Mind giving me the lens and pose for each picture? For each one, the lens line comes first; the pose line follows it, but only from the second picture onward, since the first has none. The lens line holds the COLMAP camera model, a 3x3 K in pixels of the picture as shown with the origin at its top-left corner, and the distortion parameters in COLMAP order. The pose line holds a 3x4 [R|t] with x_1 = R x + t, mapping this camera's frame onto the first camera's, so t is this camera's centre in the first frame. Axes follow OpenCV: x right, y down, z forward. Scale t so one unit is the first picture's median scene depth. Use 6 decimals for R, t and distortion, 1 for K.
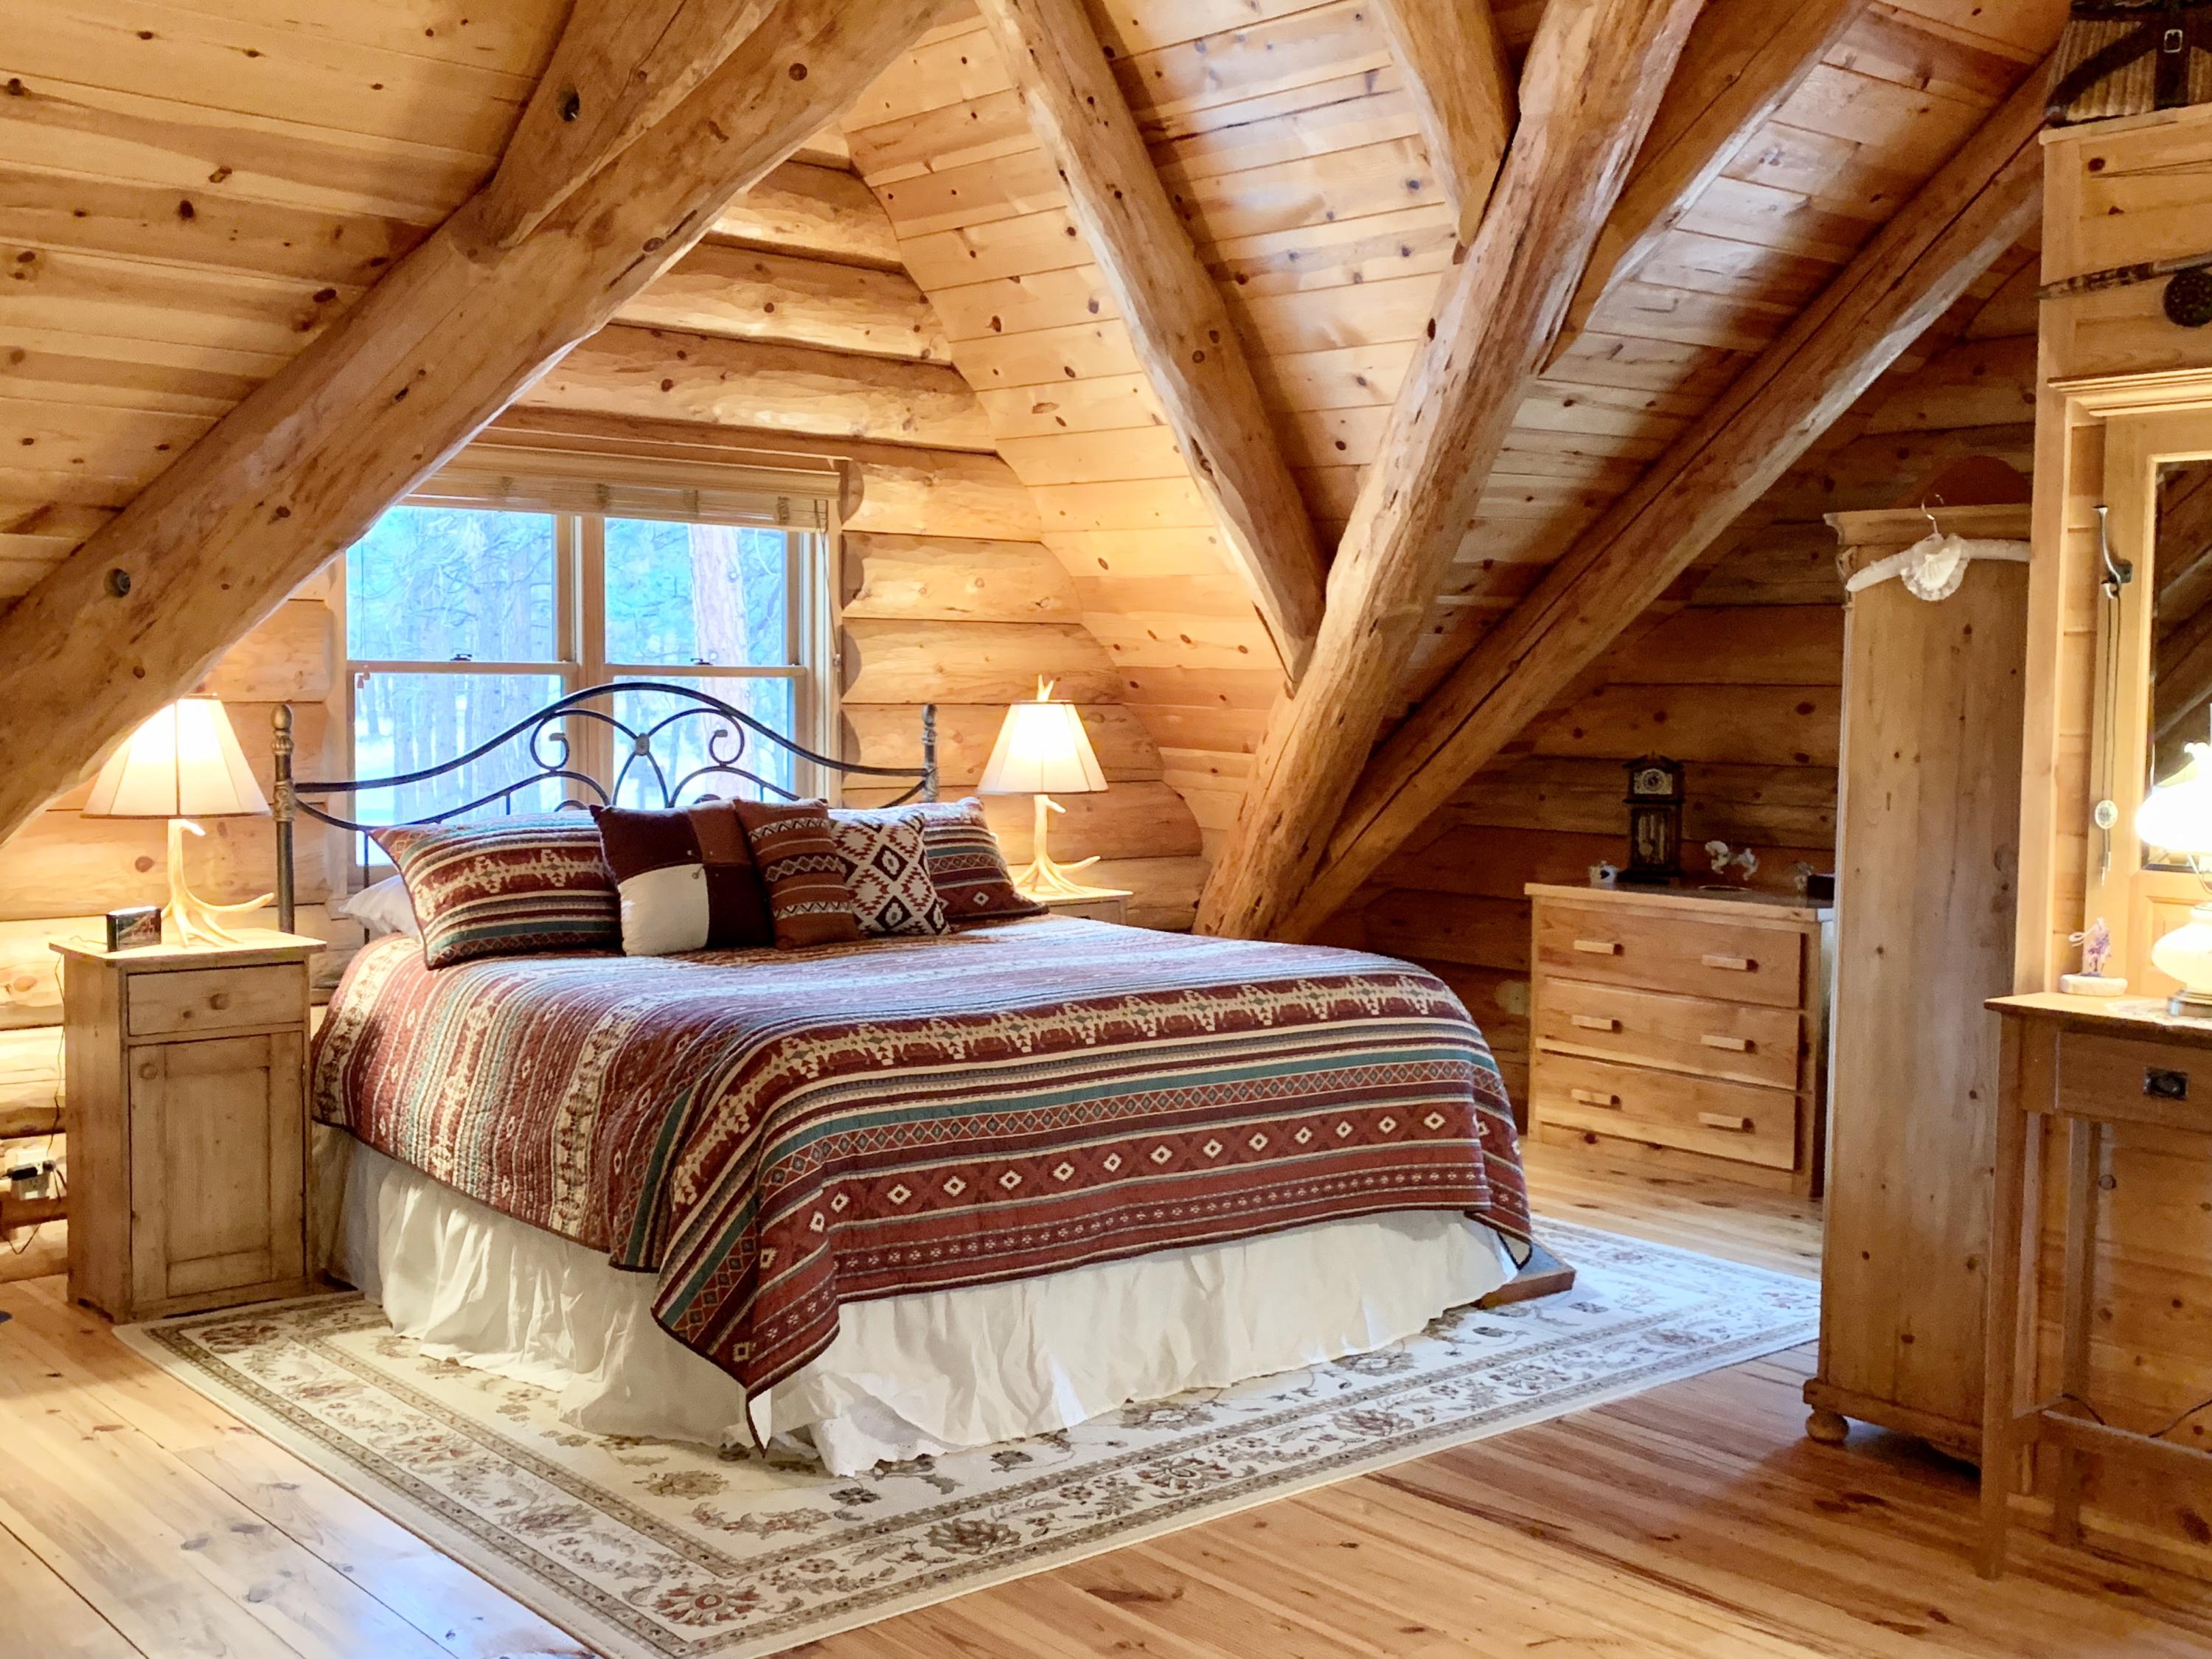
lens RADIAL K [[2325.2, 0, 1107.5], [0, 2325.2, 834.5], [0, 0, 1]] dist [0.130456, 0.000000]
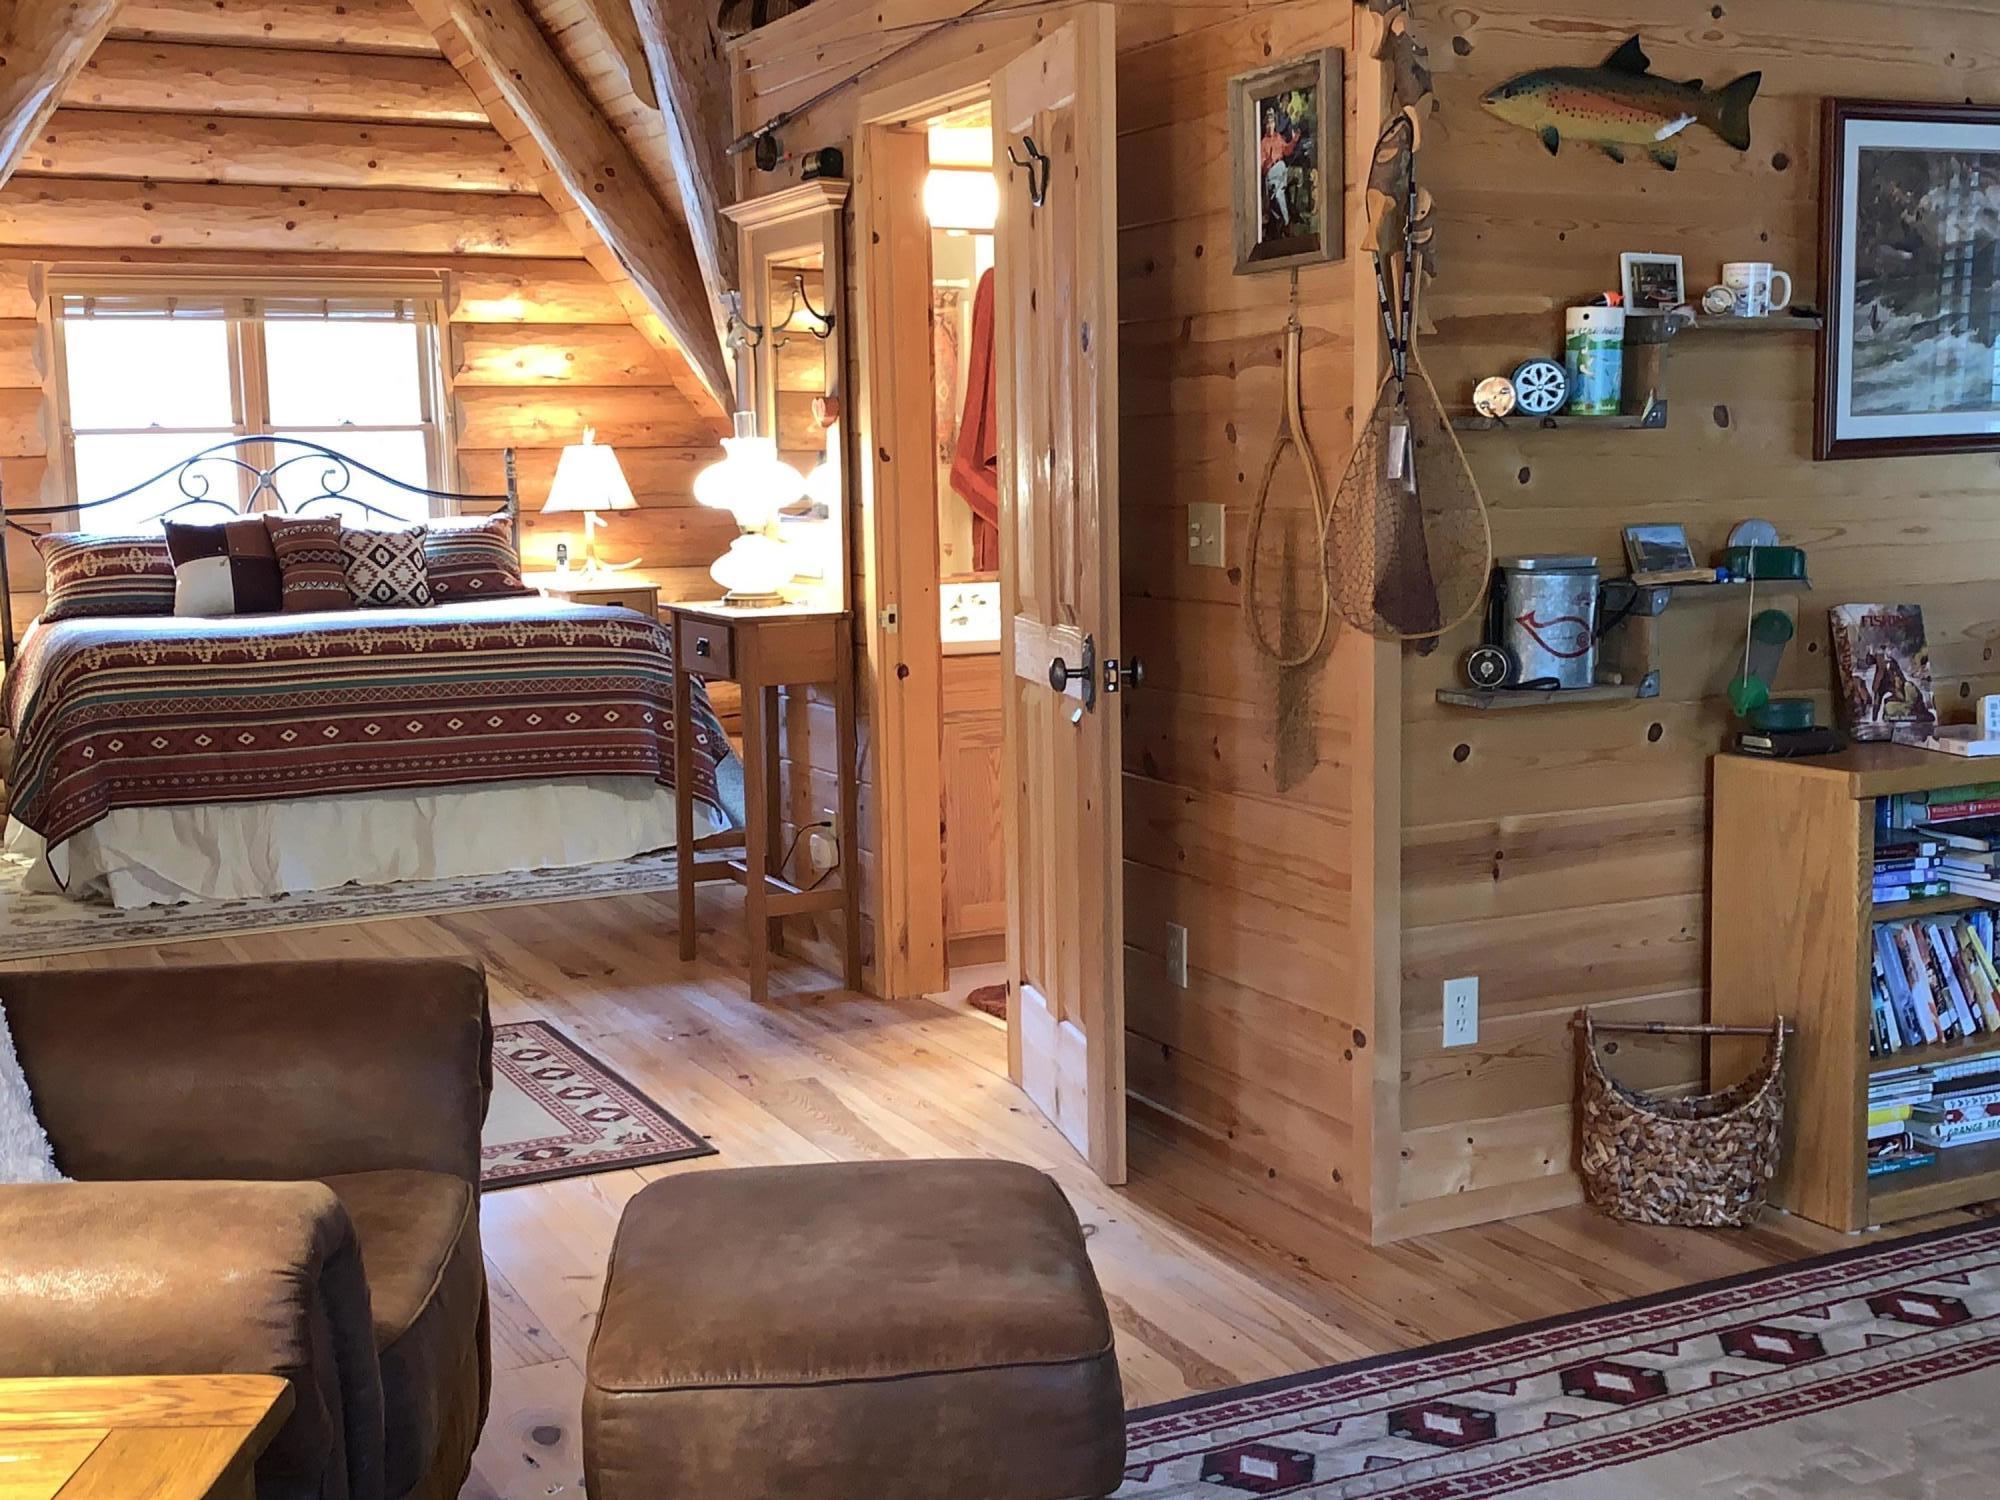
lens RADIAL K [[2293.9, 0, 996.8], [0, 2293.9, 749.6], [0, 0, 1]] dist [0.060390, 0.000000]
pose [[0.971315, 0.000639, -0.237795, 0.578523], [0.014583, 0.997954, 0.062250, 0.045195], [0.237348, -0.063932, 0.969319, -0.283636]]
